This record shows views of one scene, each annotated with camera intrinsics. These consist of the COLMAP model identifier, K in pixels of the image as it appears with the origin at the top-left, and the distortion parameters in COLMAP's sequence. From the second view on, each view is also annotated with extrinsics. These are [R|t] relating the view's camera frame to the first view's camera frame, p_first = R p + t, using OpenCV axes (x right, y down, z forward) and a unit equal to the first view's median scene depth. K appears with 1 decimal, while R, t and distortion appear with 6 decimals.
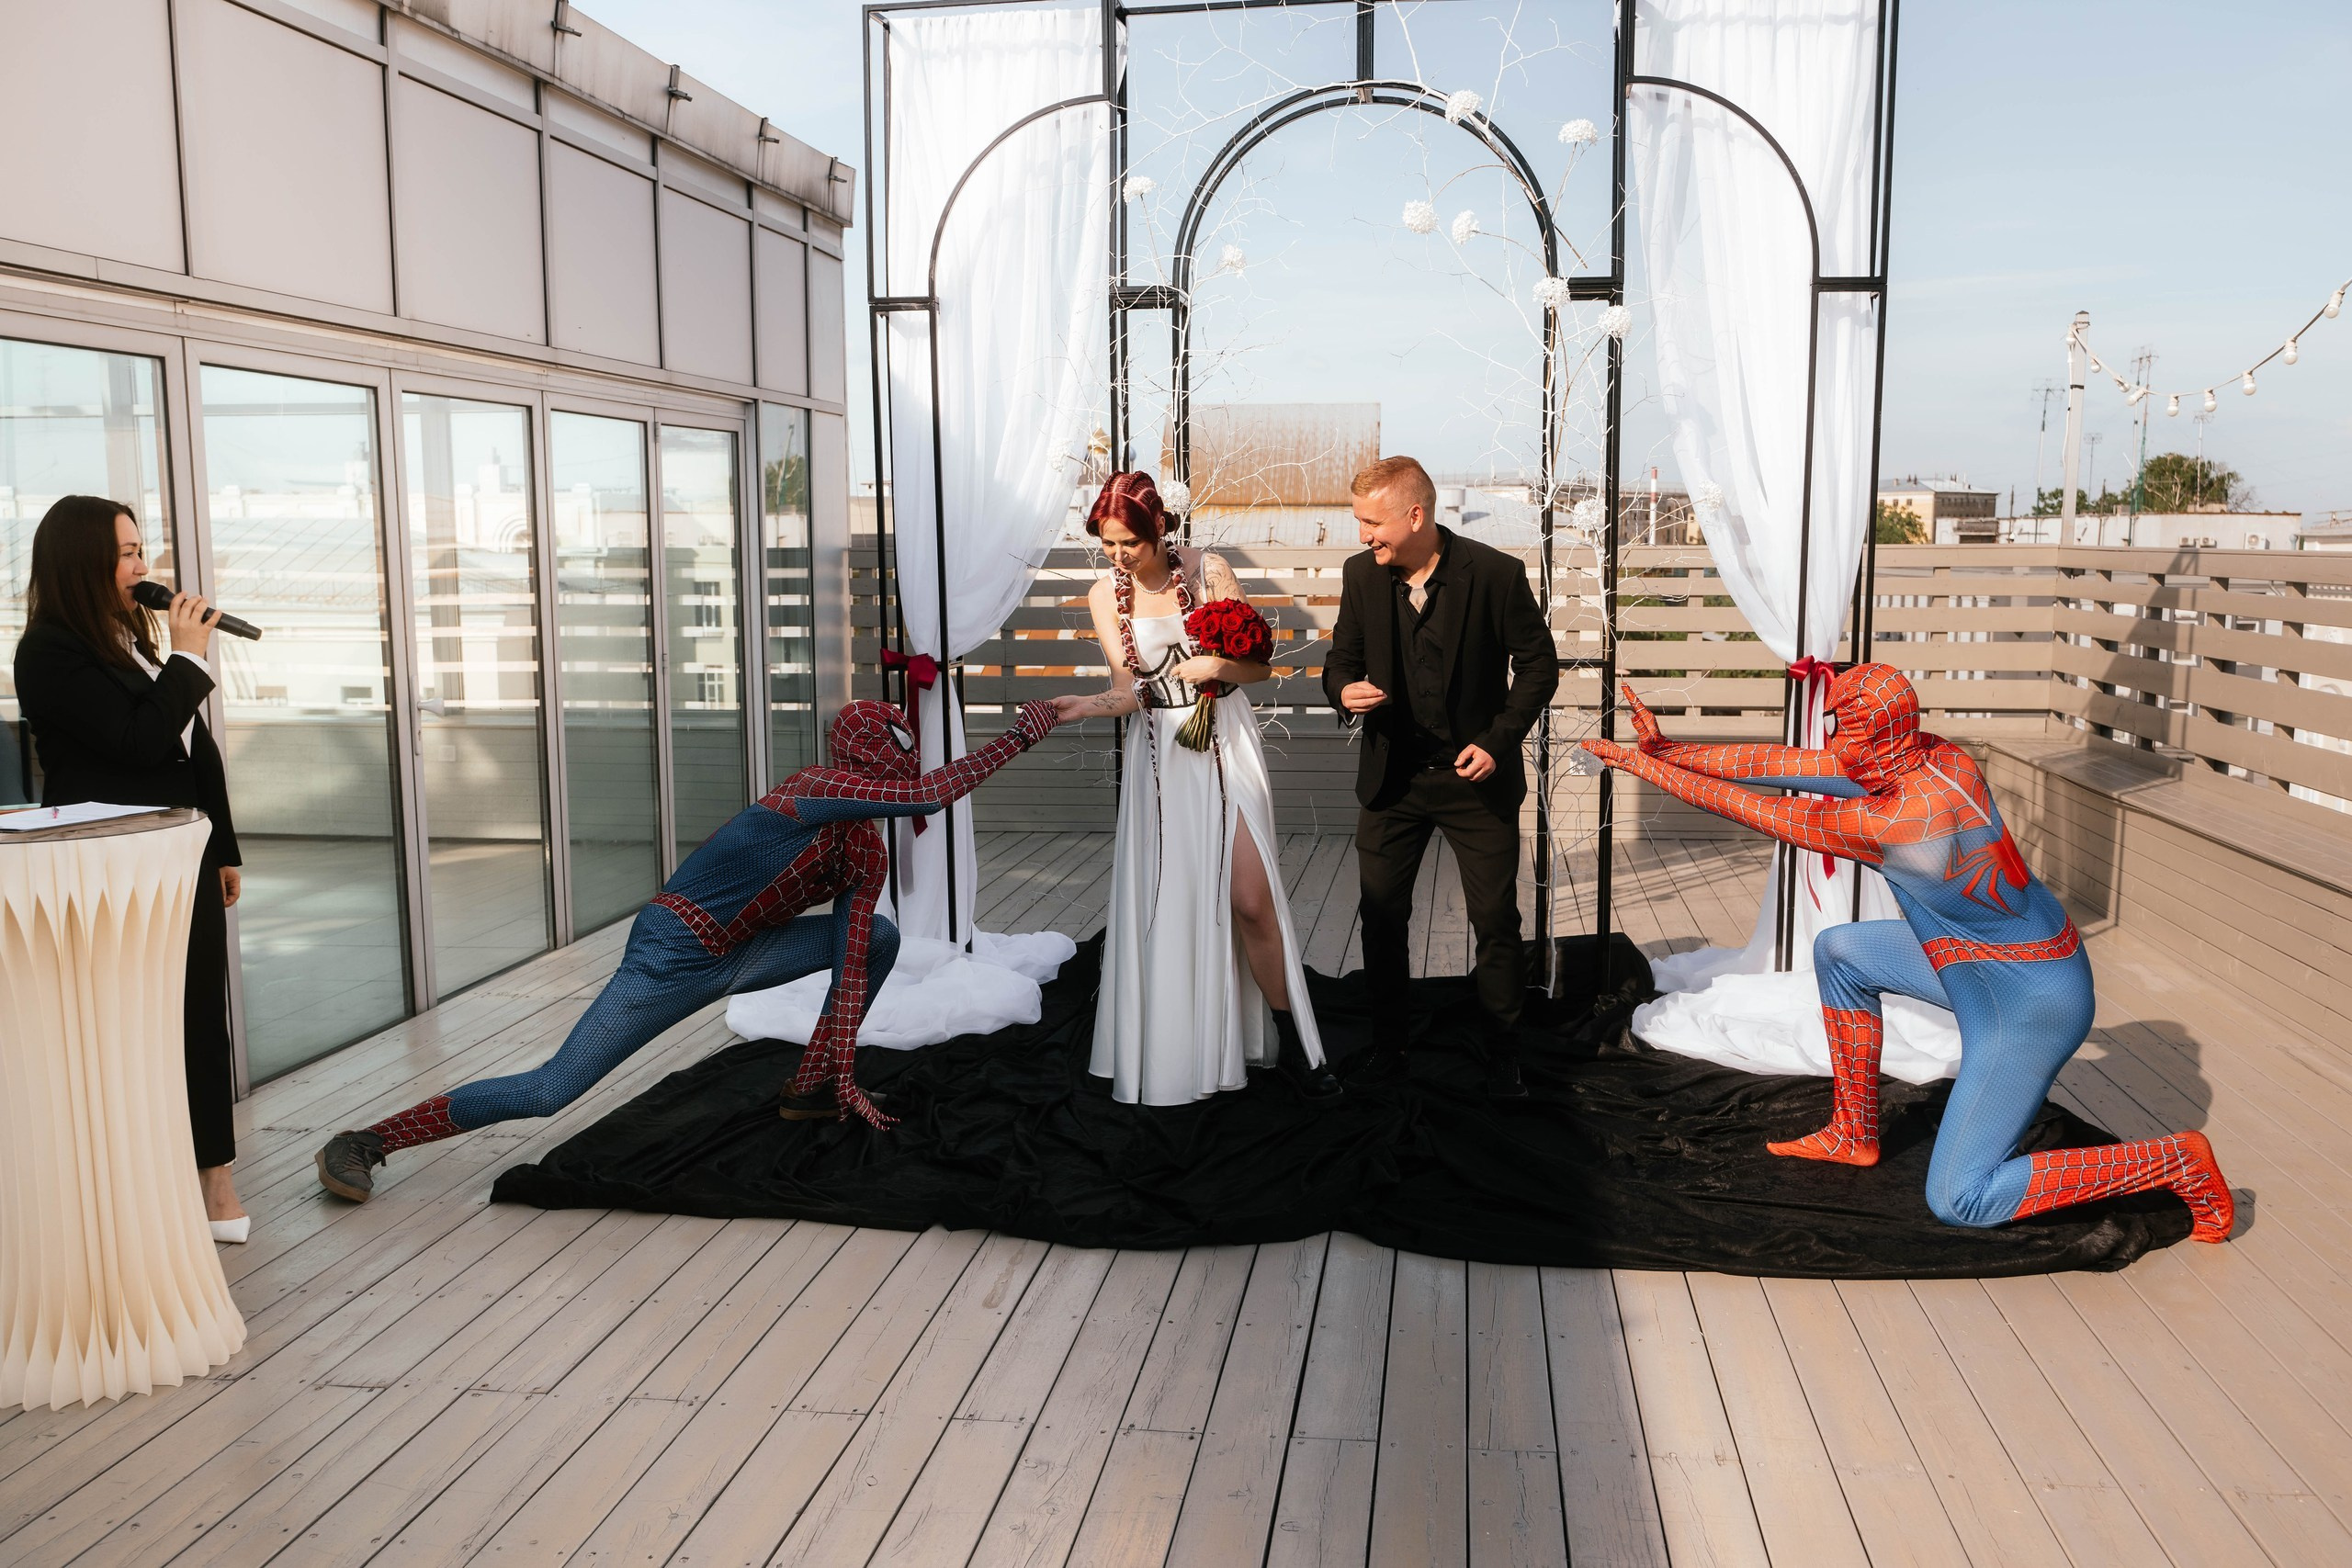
lens RADIAL K [[2058.6, 0, 1205.7], [0, 2058.6, 811.2], [0, 0, 1]] dist [0.021112, 0.001436]
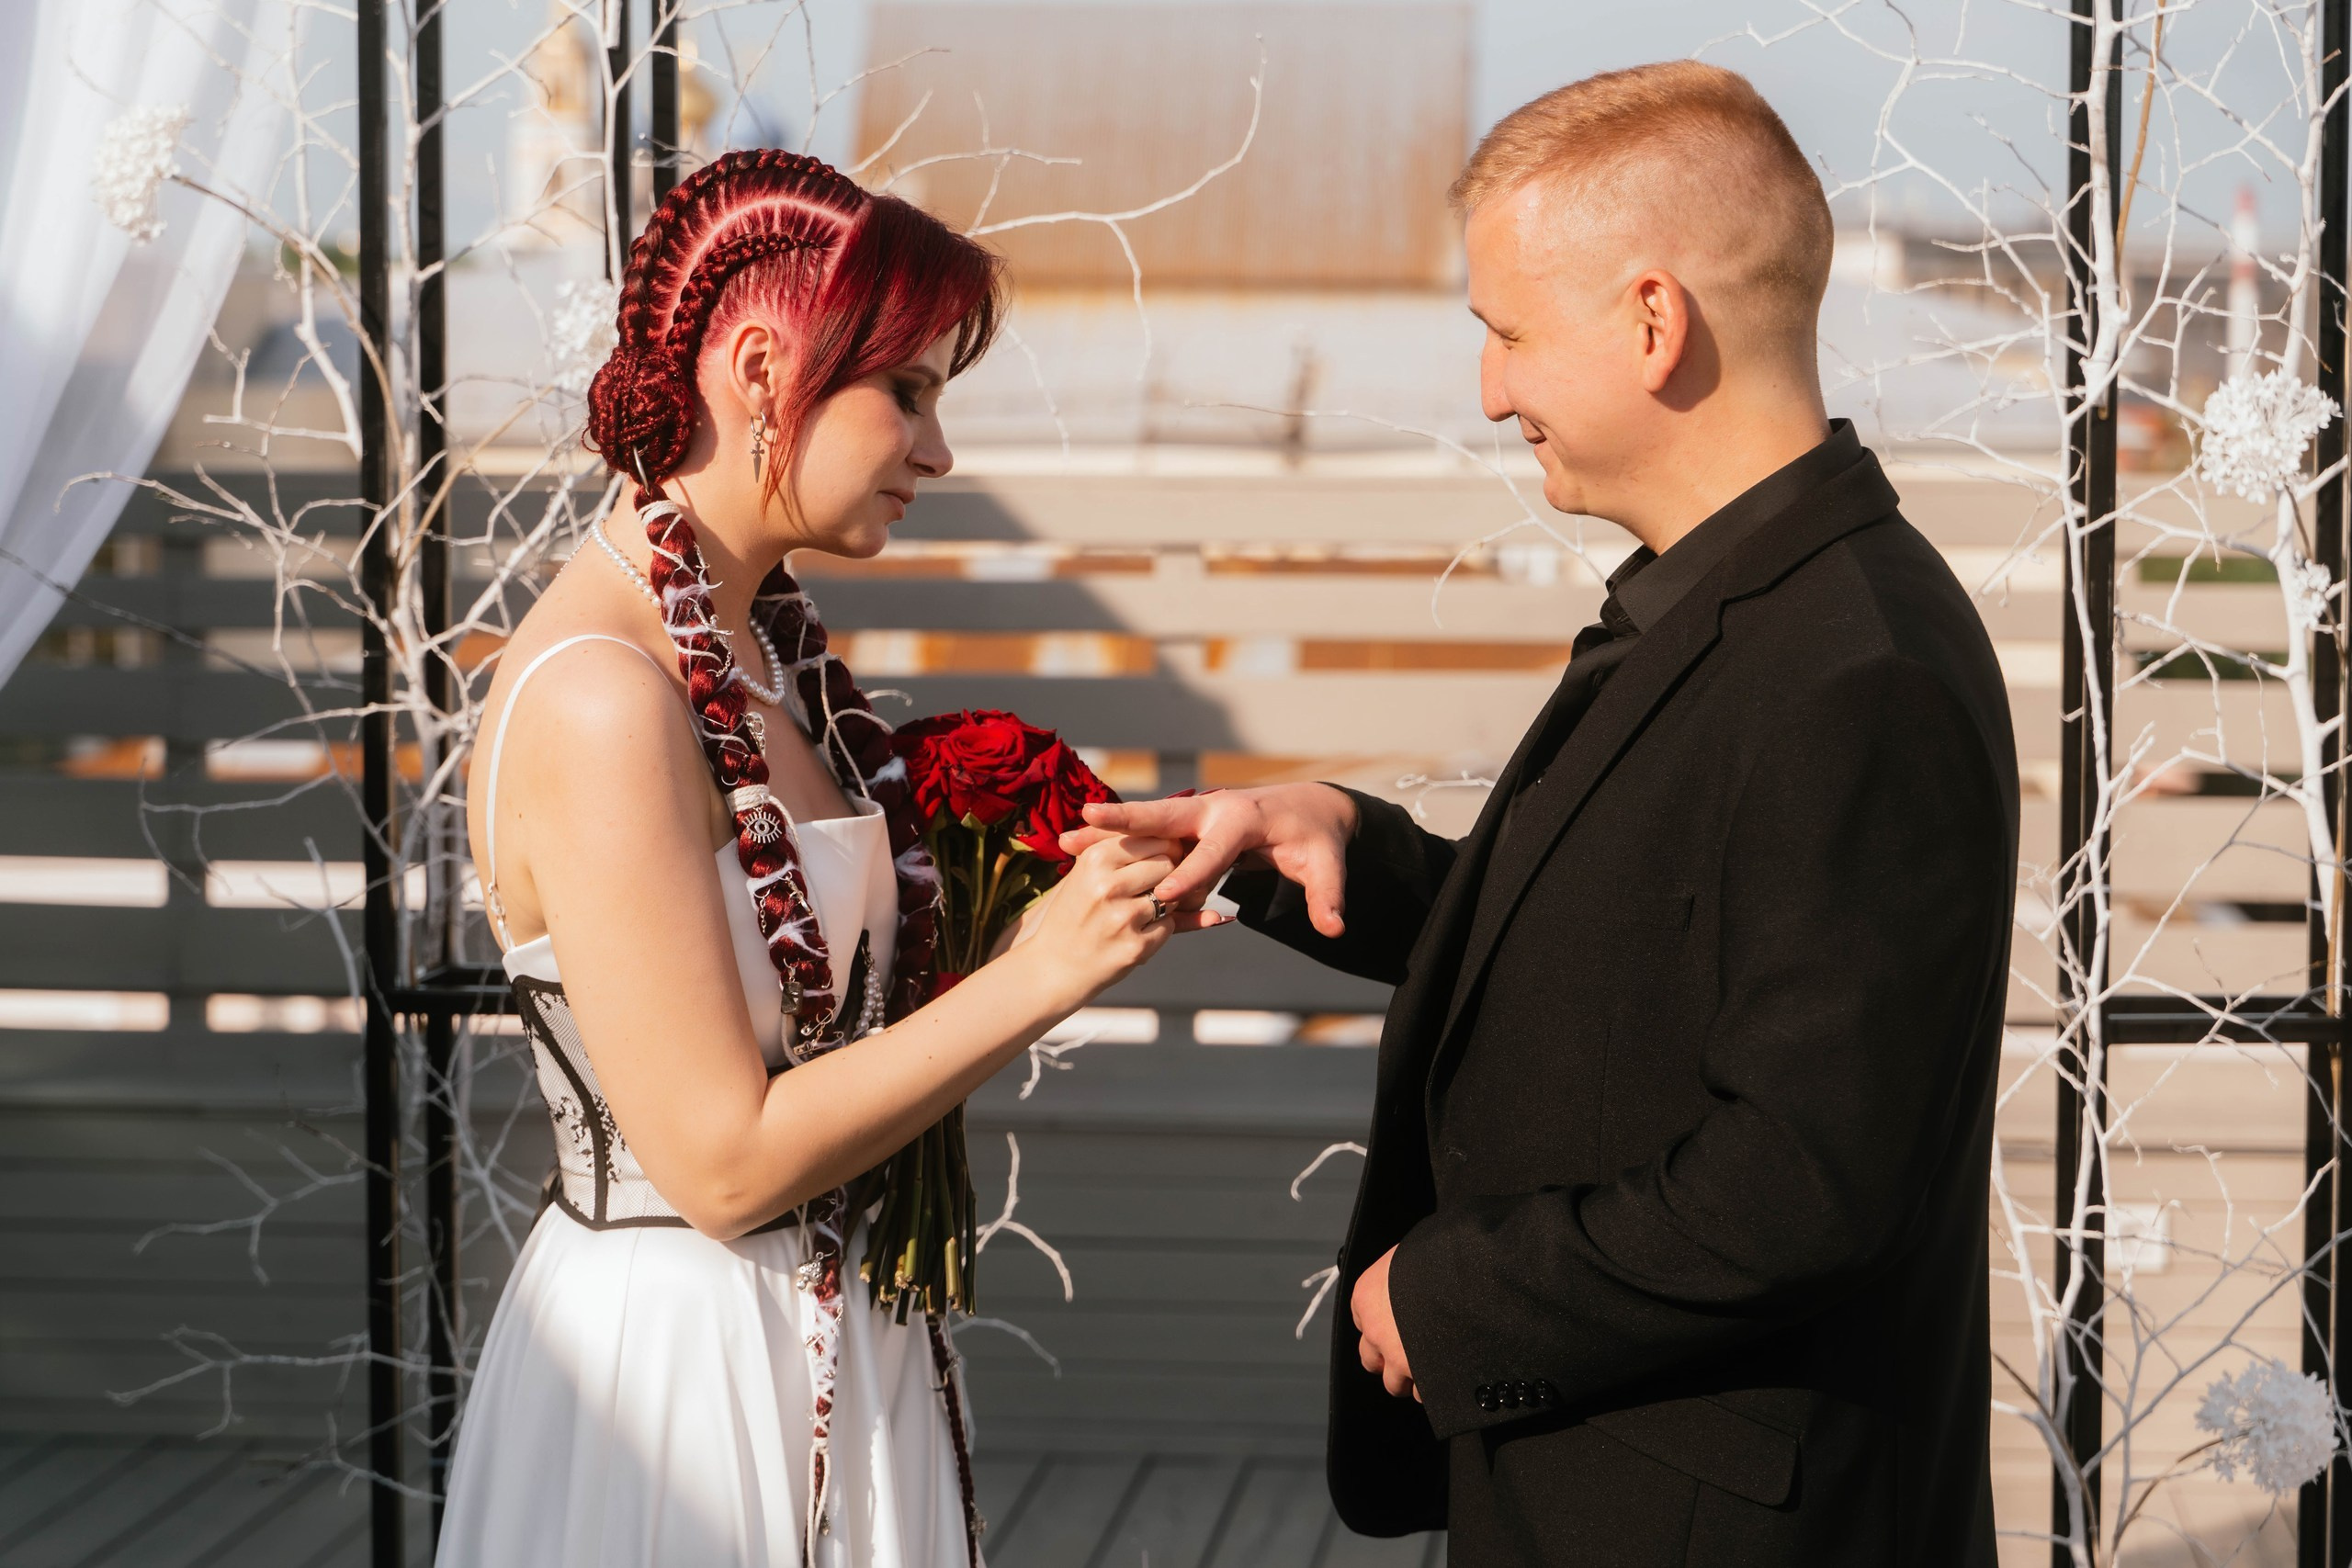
lens RADIAL K [[5797.3, 0, 1132.8], [0, 5797.3, 822.5], [0, 0, 1]] dist [-0.031751, 0.000000]
pose [[0.999646, 0.006110, 0.025906, 0.030558], [-0.004696, 0.998513, -0.054313, -0.056289], [-0.026199, 0.054172, 0.998188, 0.297203]]
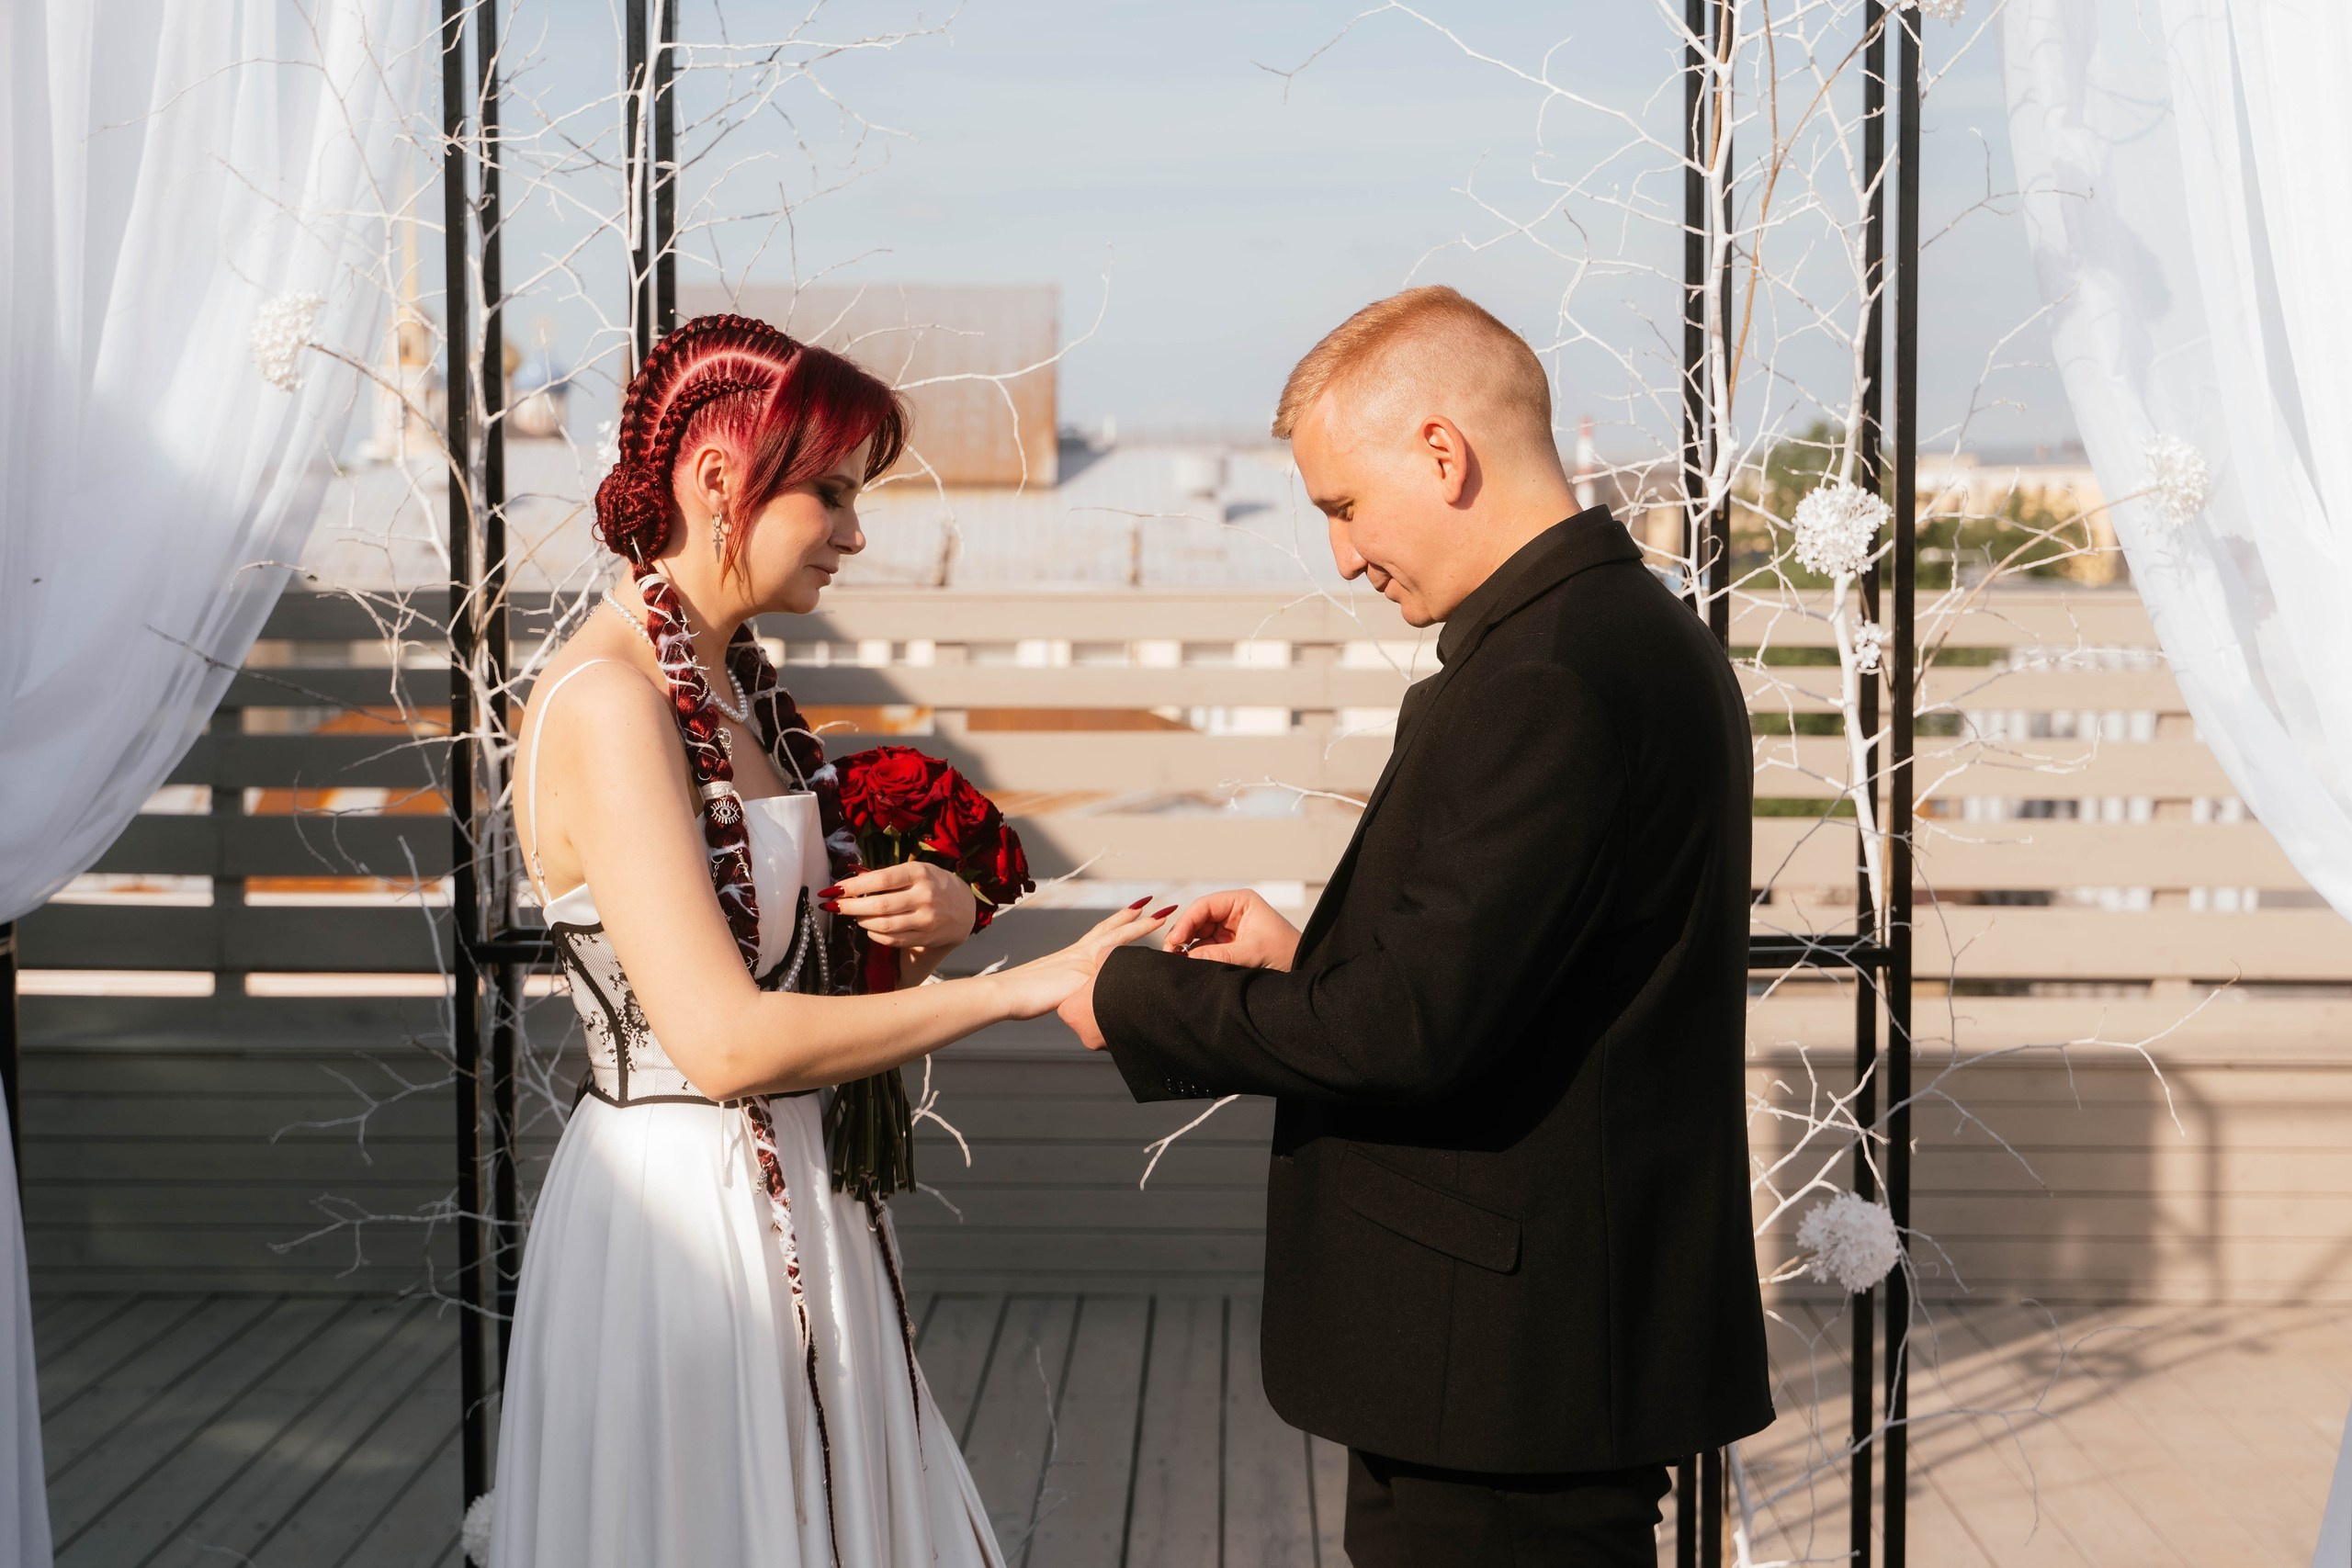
lens RADIAL K [[4054.1, 0, 1162.7], [0, 4054.1, 832.9], [0, 0, 1]] dist [-0.022517, 0.000000]
pose [[0.993802, -0.002151, 0.111143, -0.002698], [0.009002, 0.998086, -0.061179, -0.050239], [-0.110799, 0.061800, 0.991920, 0.326891]]
